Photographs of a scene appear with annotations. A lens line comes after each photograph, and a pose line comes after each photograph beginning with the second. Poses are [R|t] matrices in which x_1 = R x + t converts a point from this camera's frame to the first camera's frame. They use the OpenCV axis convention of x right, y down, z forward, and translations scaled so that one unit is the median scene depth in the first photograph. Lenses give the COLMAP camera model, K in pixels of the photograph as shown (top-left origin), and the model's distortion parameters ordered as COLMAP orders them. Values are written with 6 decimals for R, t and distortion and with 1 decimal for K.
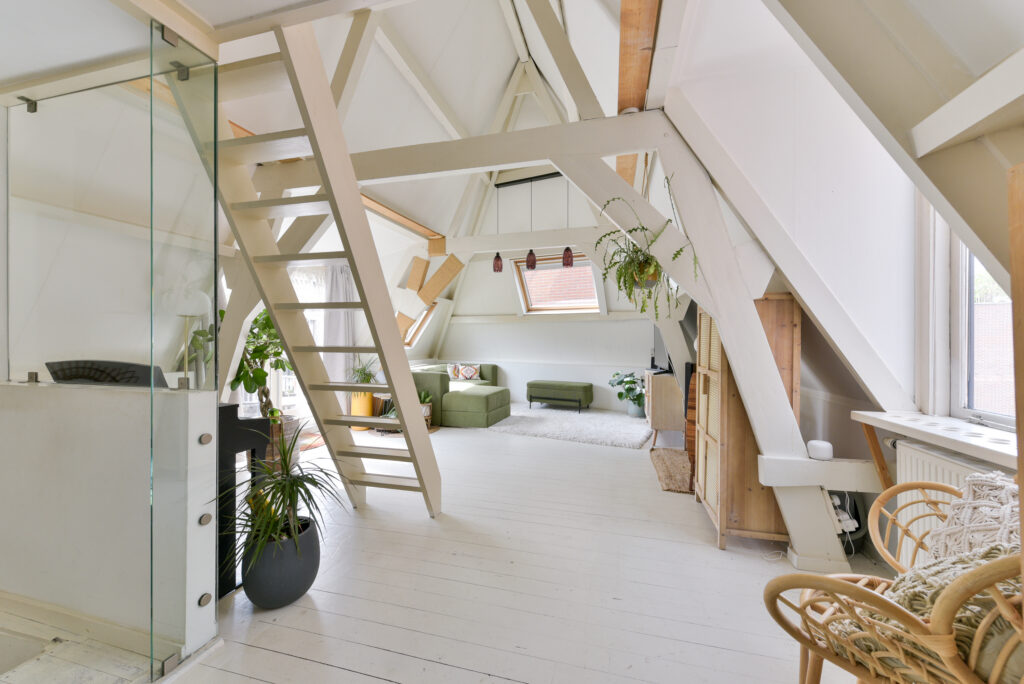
lens RADIAL K [[405.9, 0, 515.4], [0, 405.9, 342.3], [0, 0, 1]] dist [0.002528, 0.000030]
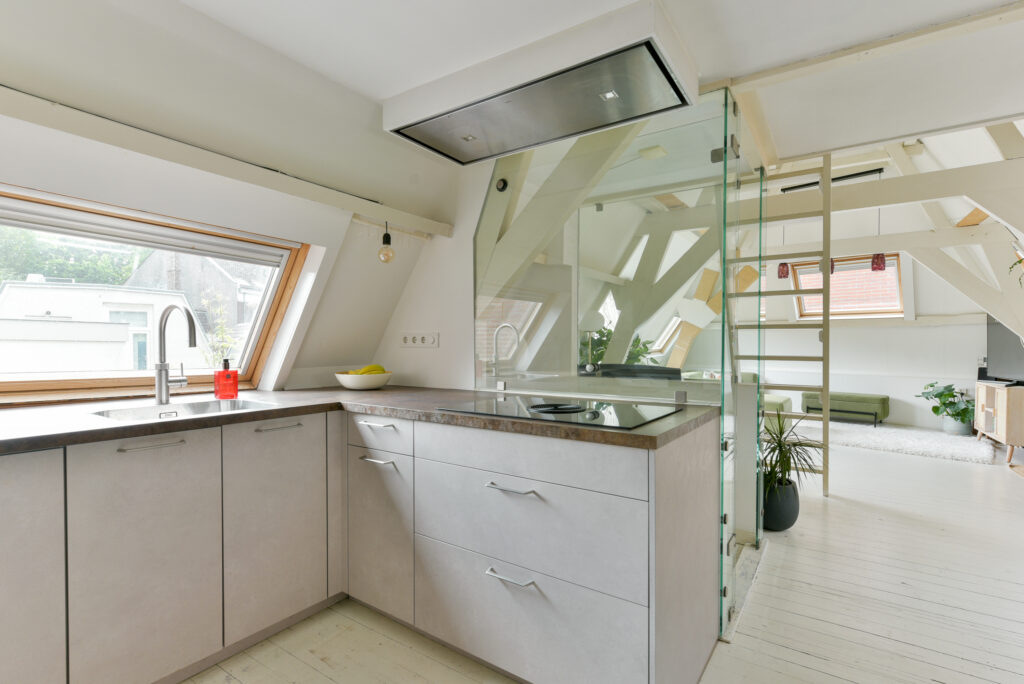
lens RADIAL K [[466.2, 0, 521.6], [0, 466.2, 352.7], [0, 0, 1]] dist [0.004002, 0.000192]
pose [[0.947329, 0.004904, -0.320226, -0.302066], [-0.000814, 0.999916, 0.012906, -0.008256], [0.320262, -0.011966, 0.947253, -0.295175]]
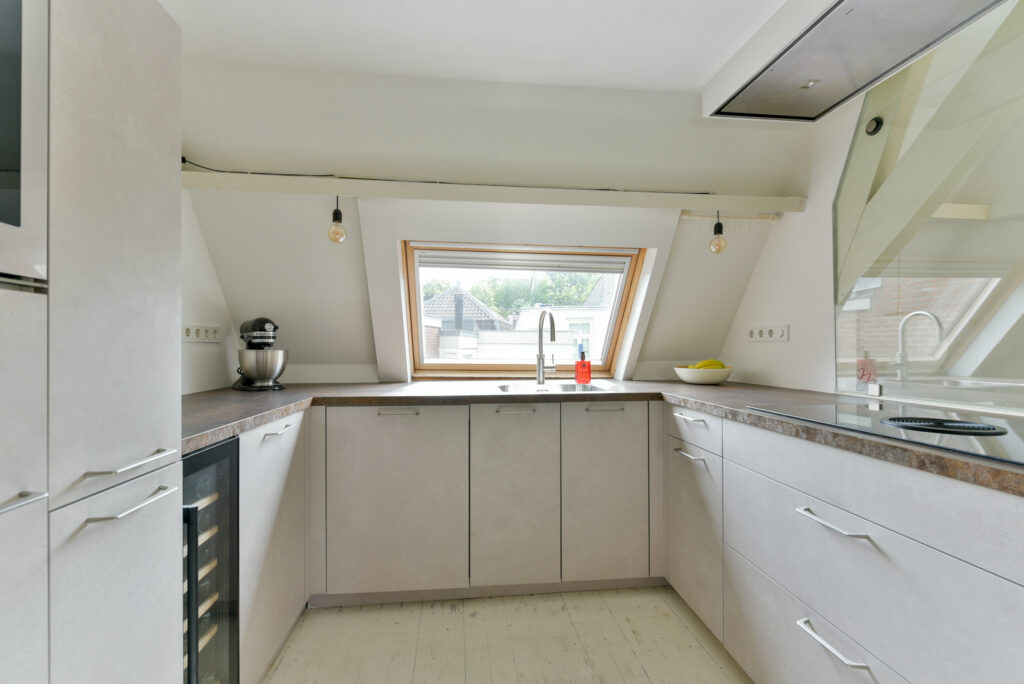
lens RADIAL K [[426.9, 0, 516.1], [0, 426.9, 345.6], [0, 0, 1]] dist [0.001736, -0.000435]
pose [[0.374485, -0.006857, -0.927208, -0.272160], [-0.000074, 0.999972, -0.007425, -0.000006], [0.927233, 0.002849, 0.374474, -0.231457]]
